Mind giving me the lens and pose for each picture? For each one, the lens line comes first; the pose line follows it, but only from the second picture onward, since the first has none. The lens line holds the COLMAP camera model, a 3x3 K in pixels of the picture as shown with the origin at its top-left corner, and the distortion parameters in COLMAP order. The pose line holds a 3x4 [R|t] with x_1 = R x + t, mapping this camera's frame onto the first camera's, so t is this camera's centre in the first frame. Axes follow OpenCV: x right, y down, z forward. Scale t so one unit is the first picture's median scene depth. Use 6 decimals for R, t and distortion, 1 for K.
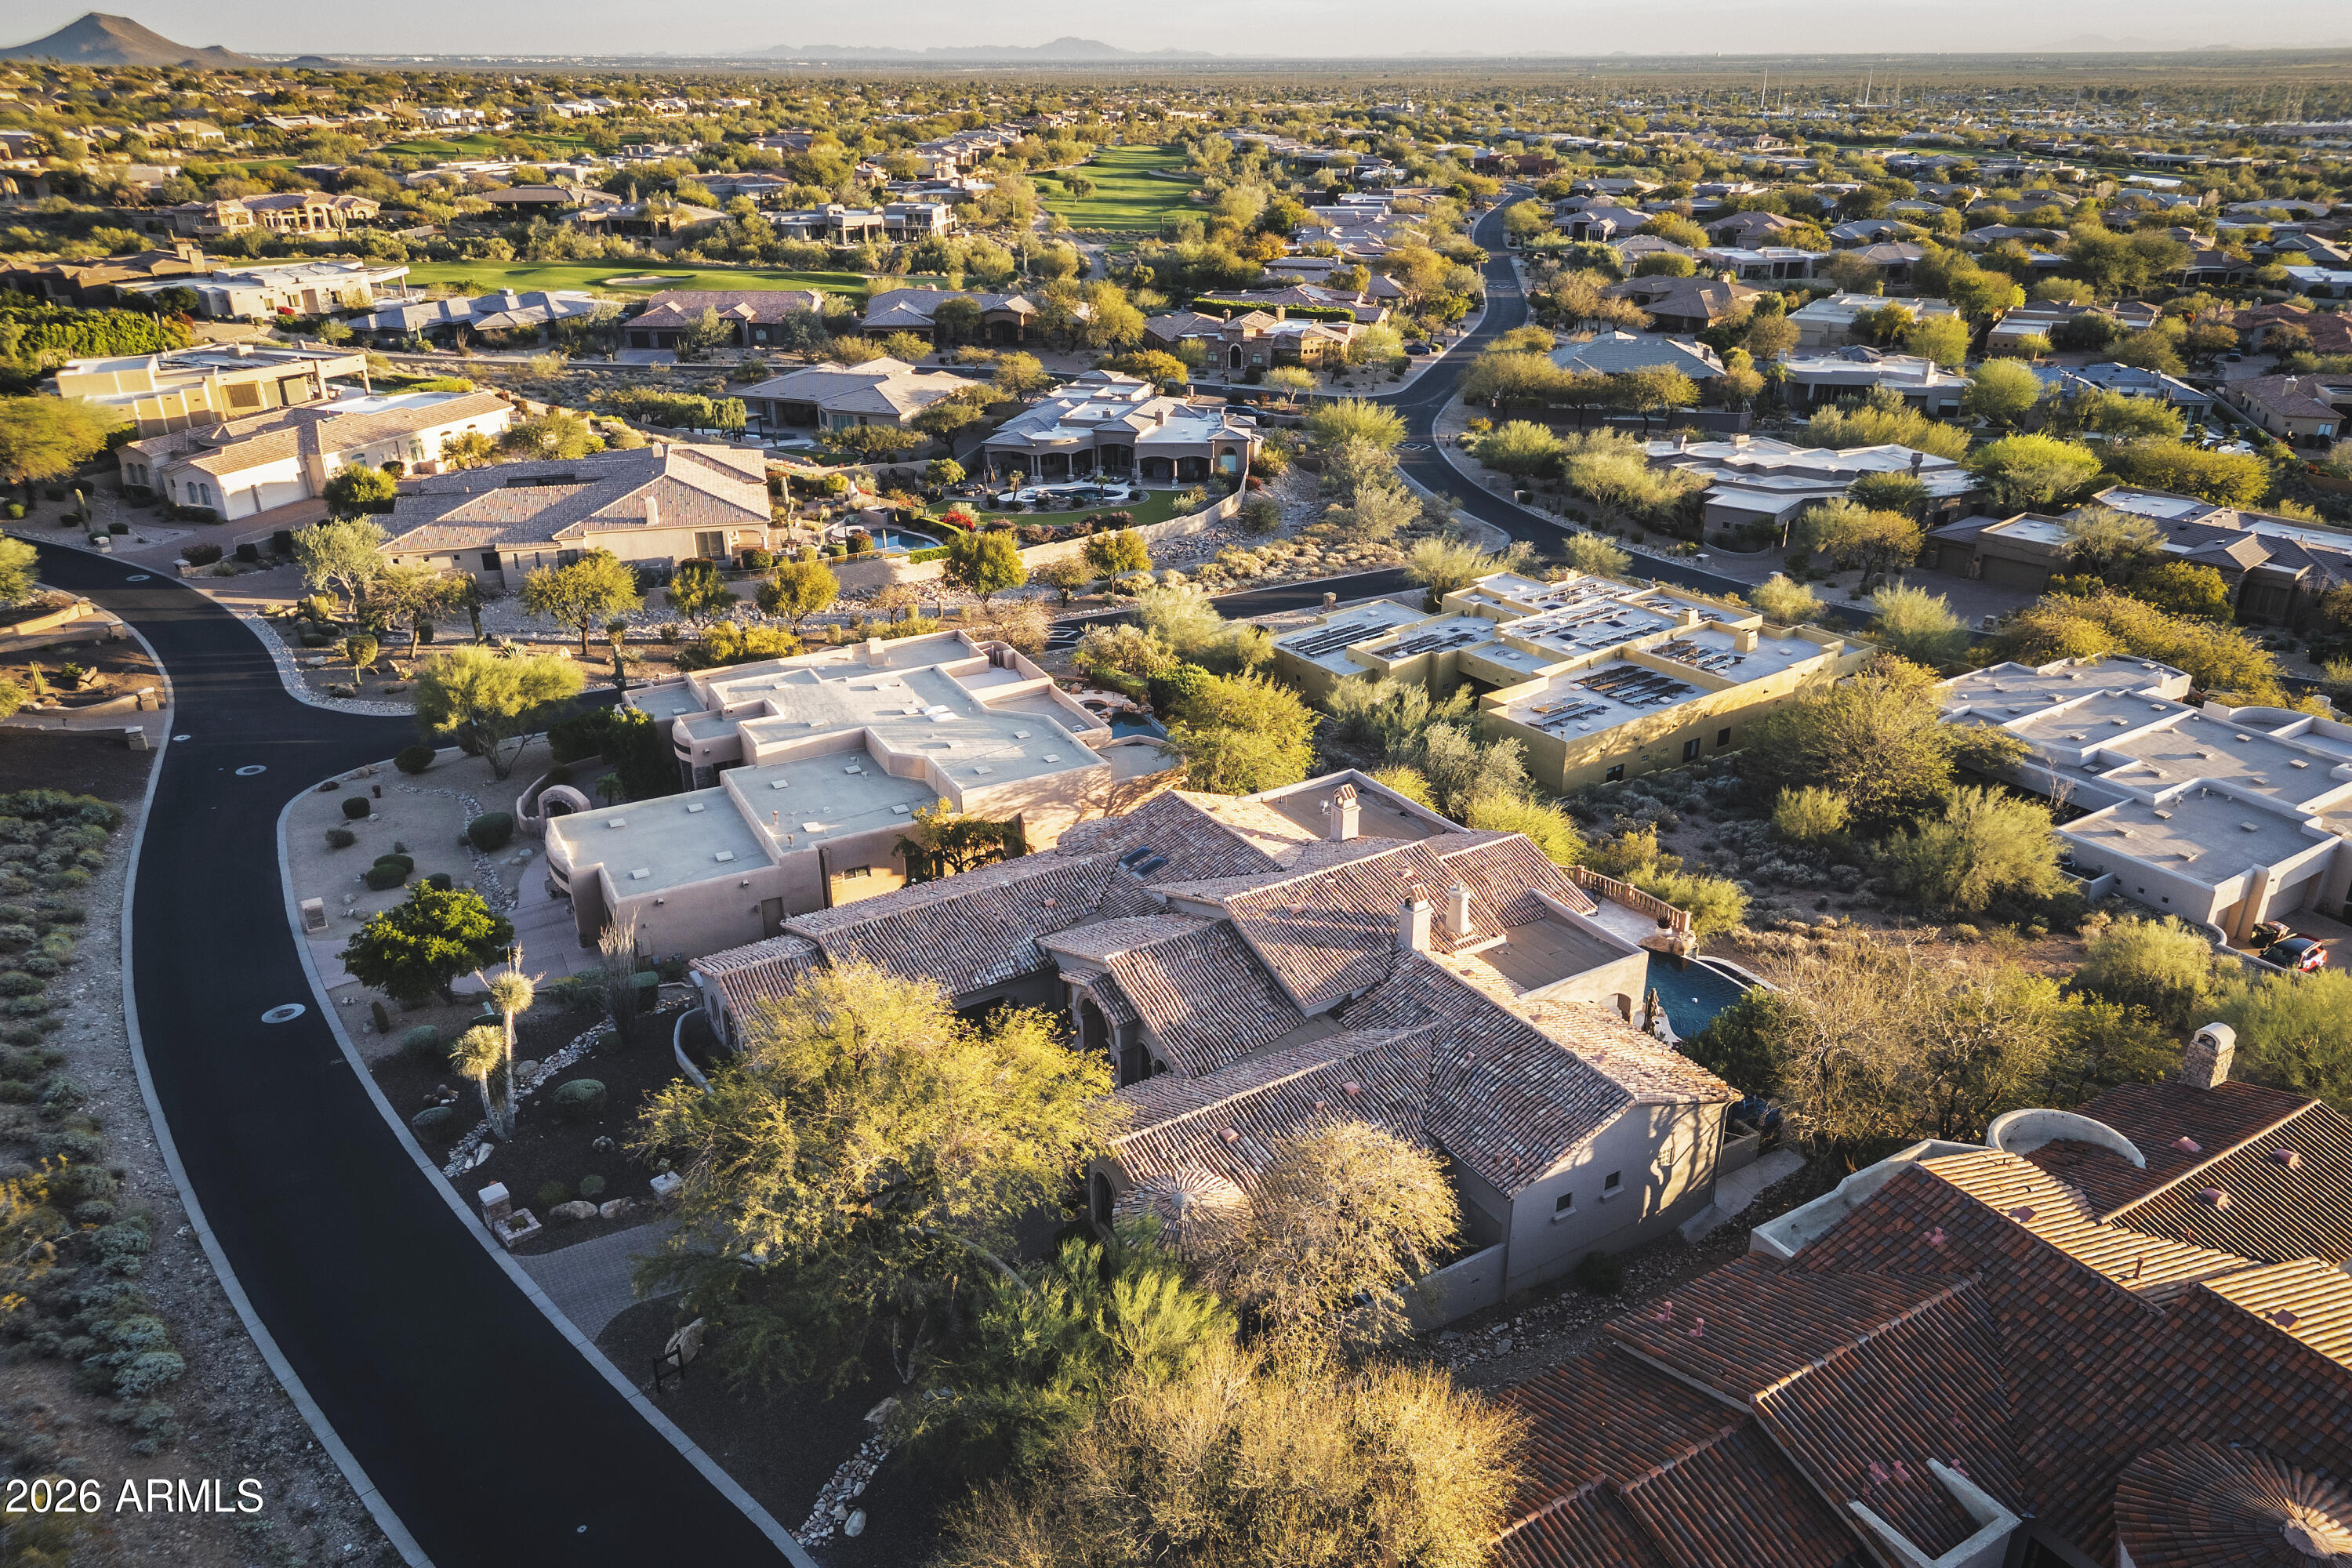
lens RADIAL K [[1657.8, 0, 1188.8], [0, 1657.8, 787.1], [0, 0, 1]] dist [0.074094, -0.064897]
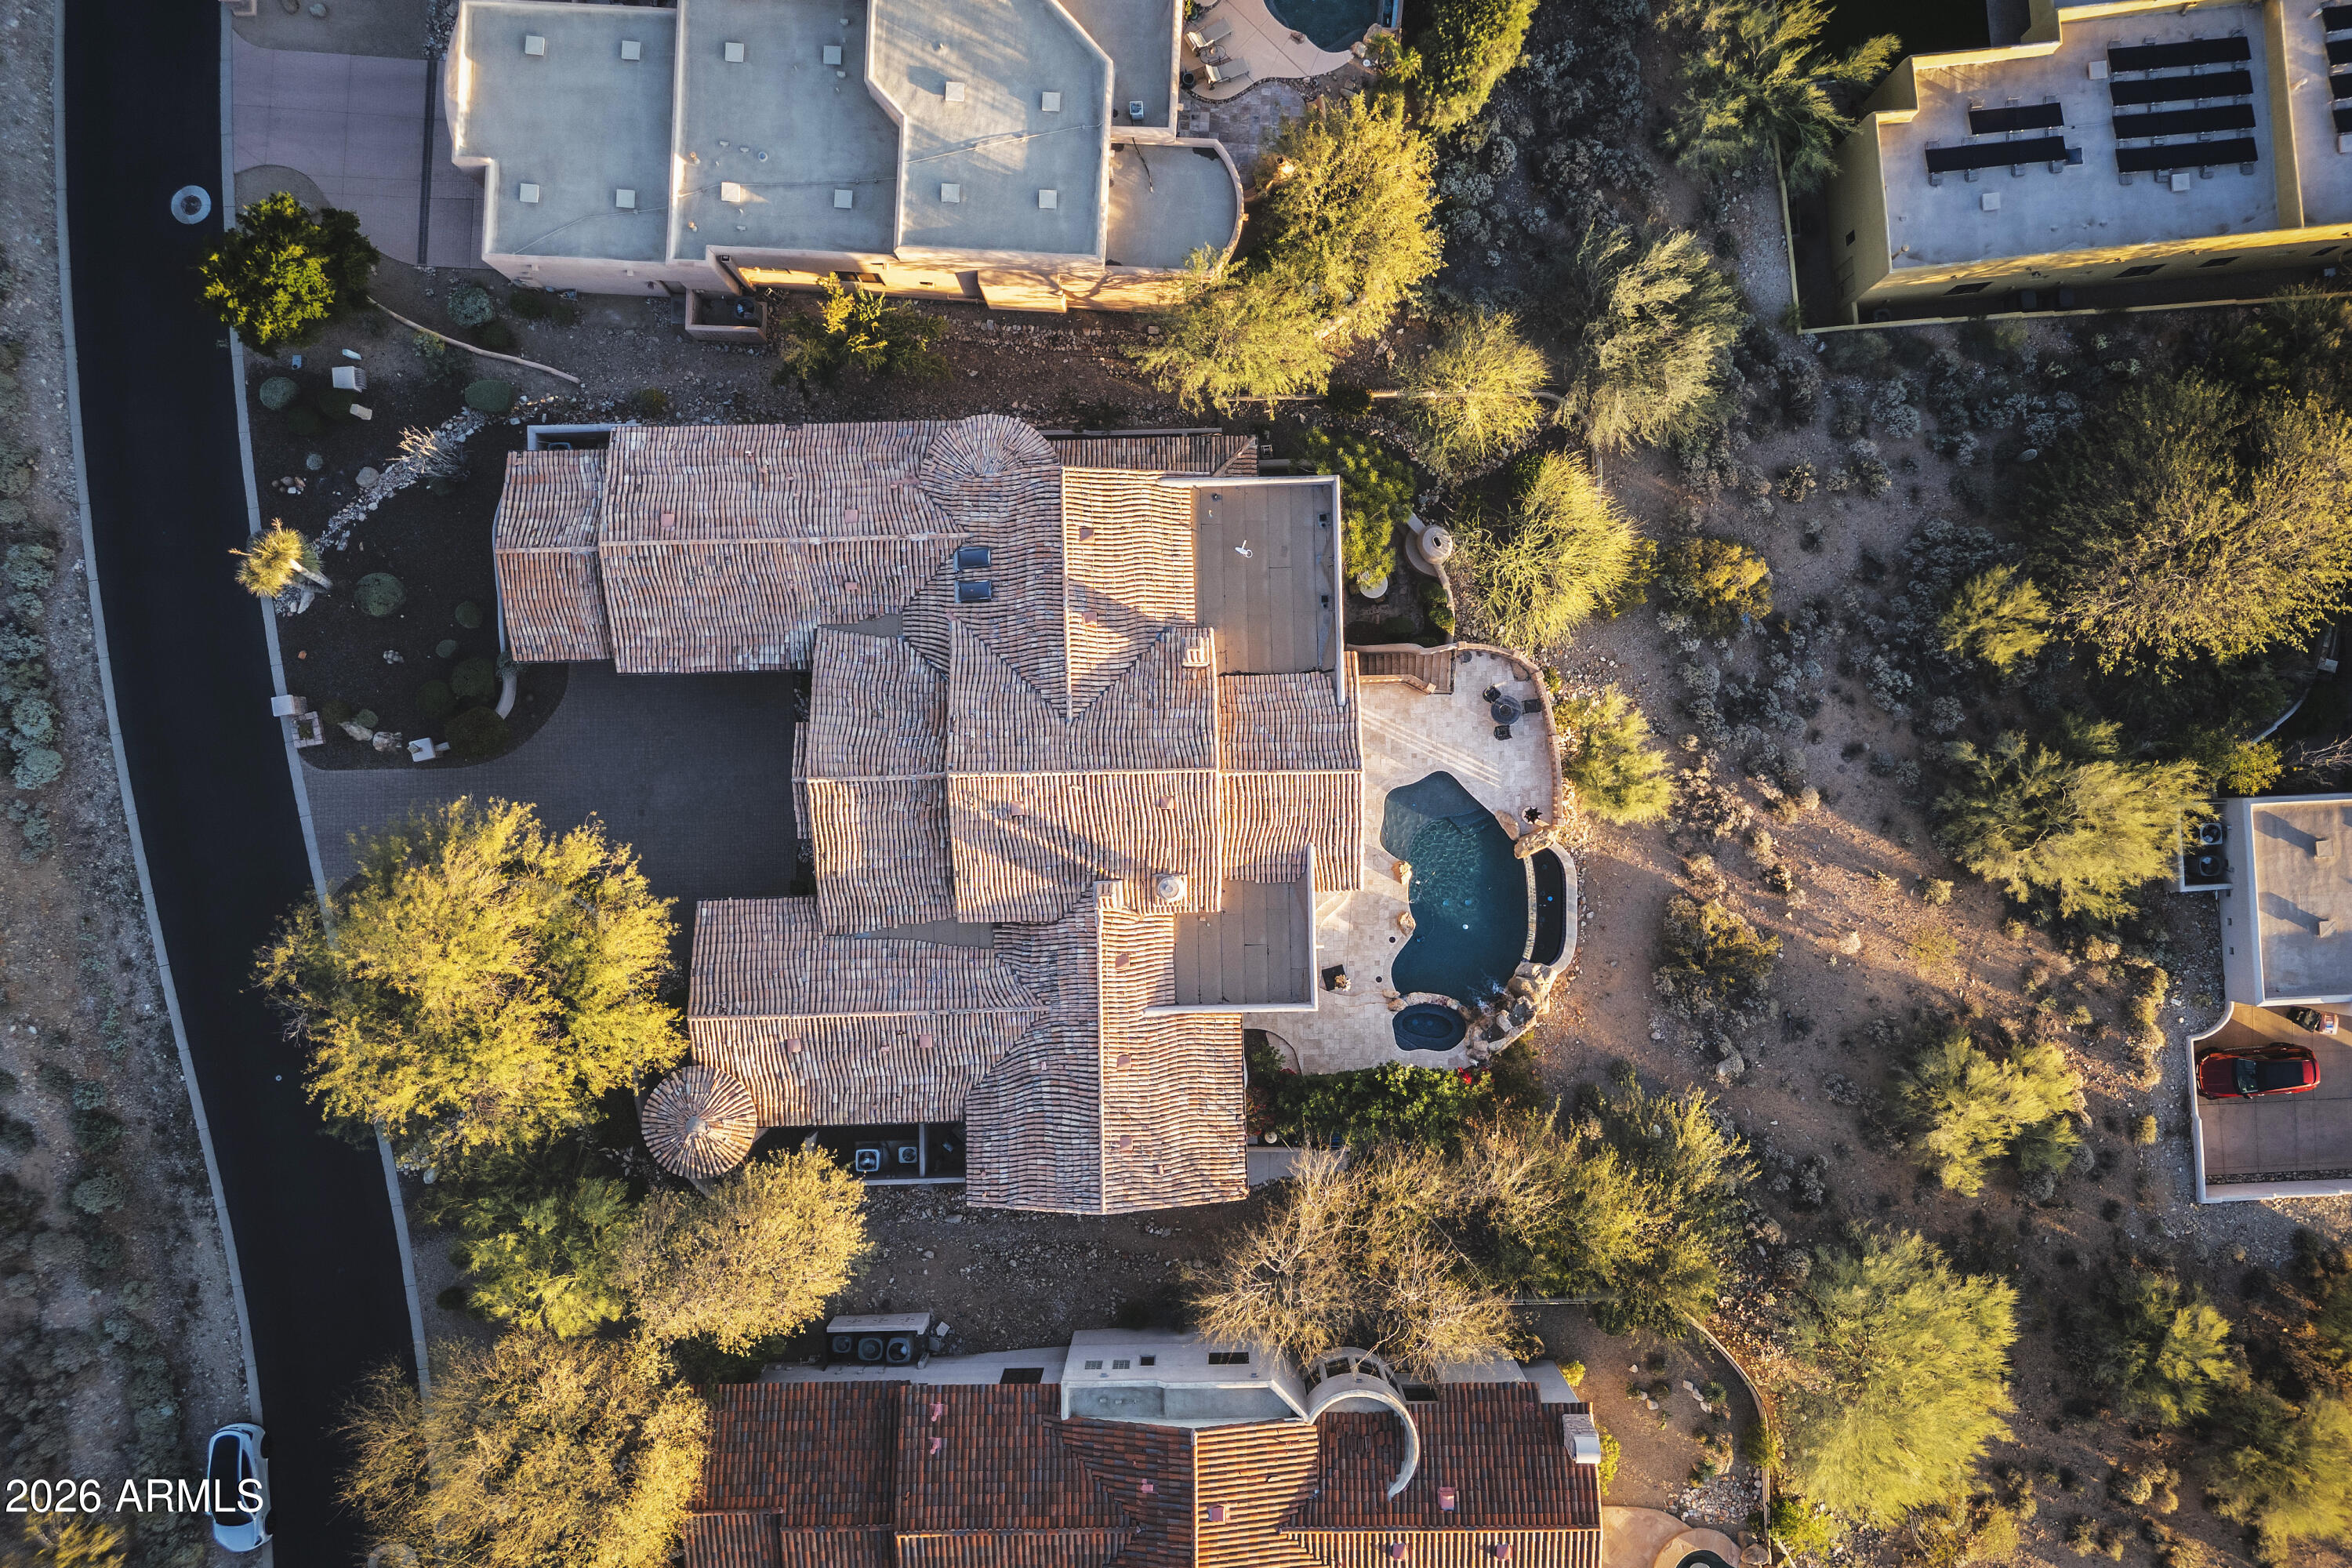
lens RADIAL K [[1657.8, 0, 1188.8], [0, 1657.8, 787.1], [0, 0, 1]] dist [0.074094, -0.064897]
pose [[0.859946, 0.510046, -0.018602, 0.089008], [-0.200946, 0.371853, 0.906282, -0.451848], [0.469162, -0.775615, 0.422265, 0.363541]]
